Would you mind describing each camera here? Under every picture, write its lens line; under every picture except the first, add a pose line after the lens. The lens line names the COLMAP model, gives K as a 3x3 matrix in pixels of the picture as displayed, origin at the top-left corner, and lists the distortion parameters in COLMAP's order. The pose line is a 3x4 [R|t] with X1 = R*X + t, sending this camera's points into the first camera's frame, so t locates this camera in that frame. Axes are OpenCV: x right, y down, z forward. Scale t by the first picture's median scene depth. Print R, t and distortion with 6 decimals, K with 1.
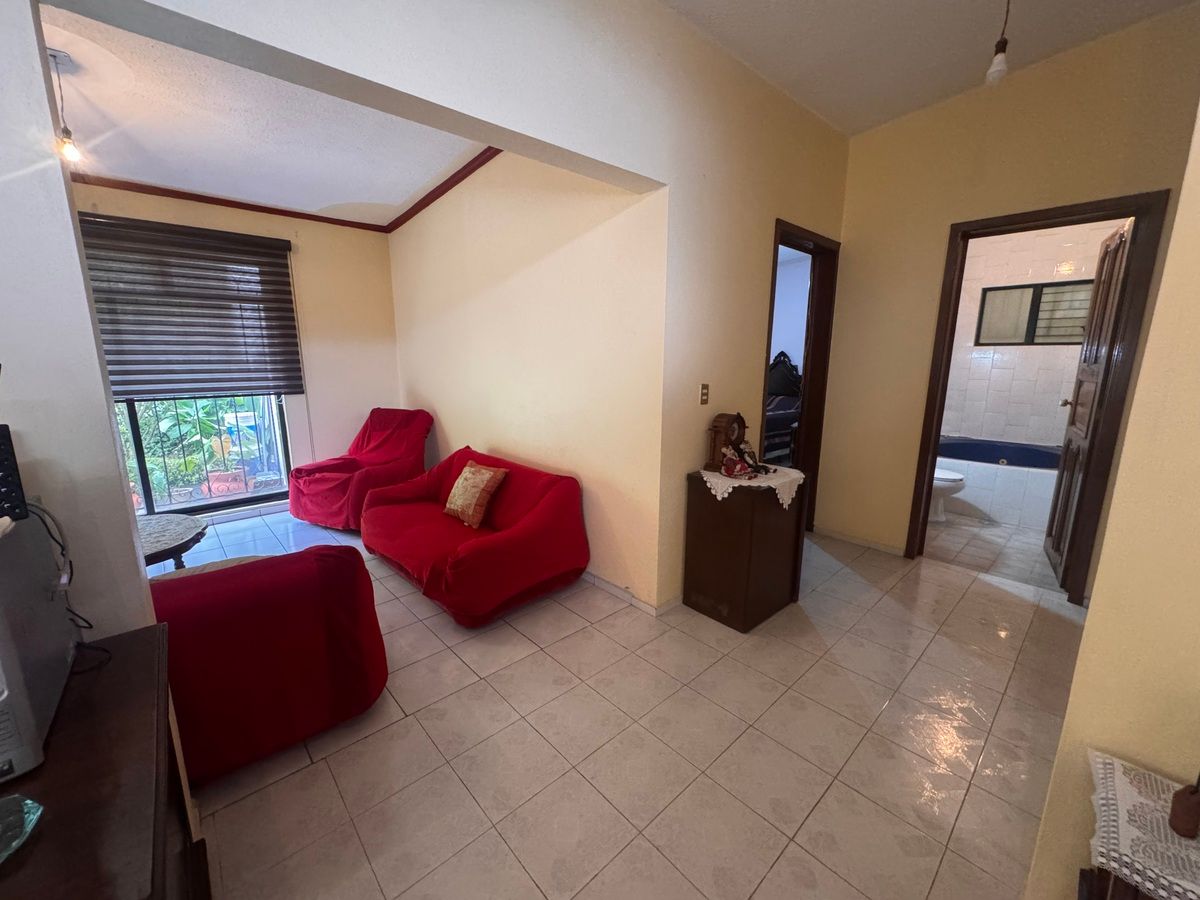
lens RADIAL K [[480.9, 0, 592.7], [0, 480.9, 445.8], [0, 0, 1]] dist [-0.002551, -0.000288]
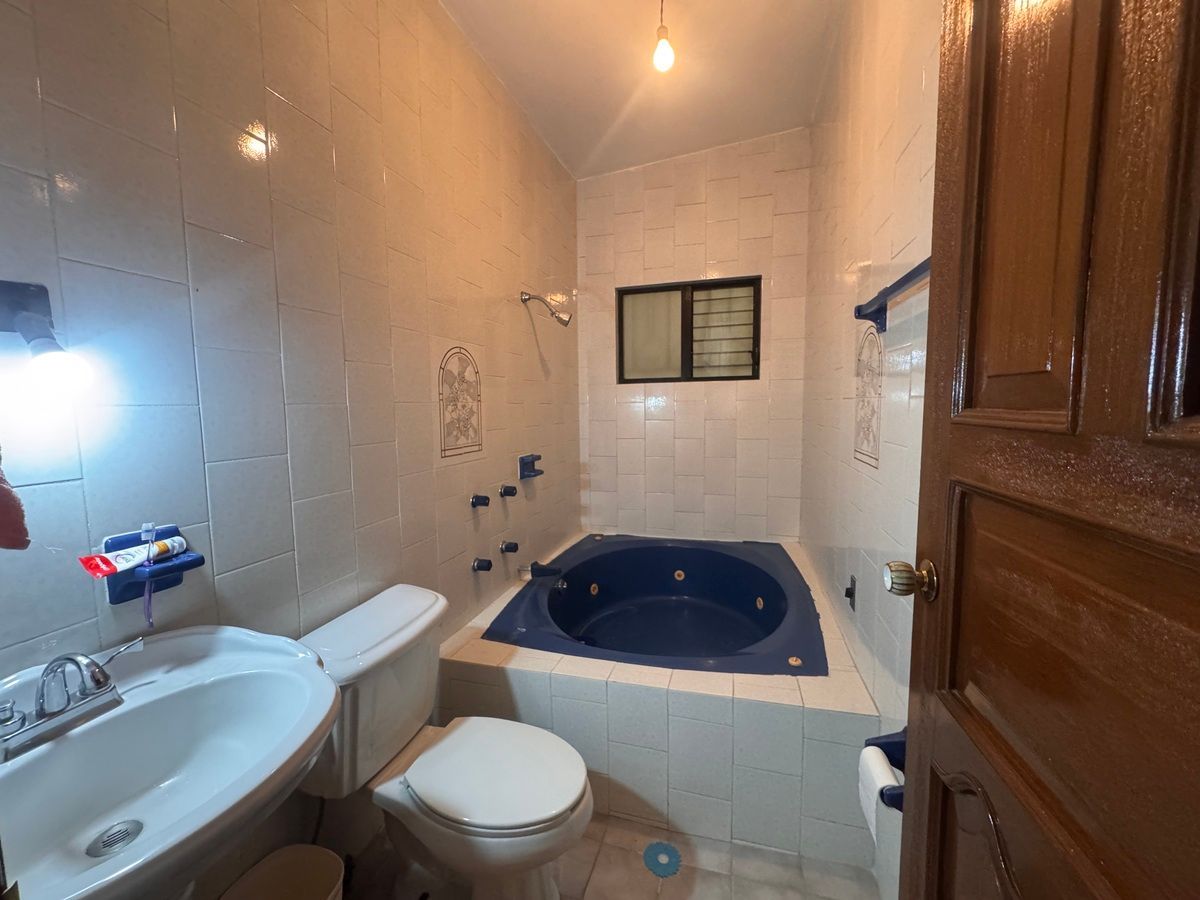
lens RADIAL K [[480.9, 0, 603.3], [0, 480.9, 448.9], [0, 0, 1]] dist [-0.002551, -0.000288]
pose [[0.844963, -0.063056, 0.531095, 0.480951], [0.117380, 0.990678, -0.069128, -0.092715], [-0.521785, 0.120750, 0.844488, 0.541080]]
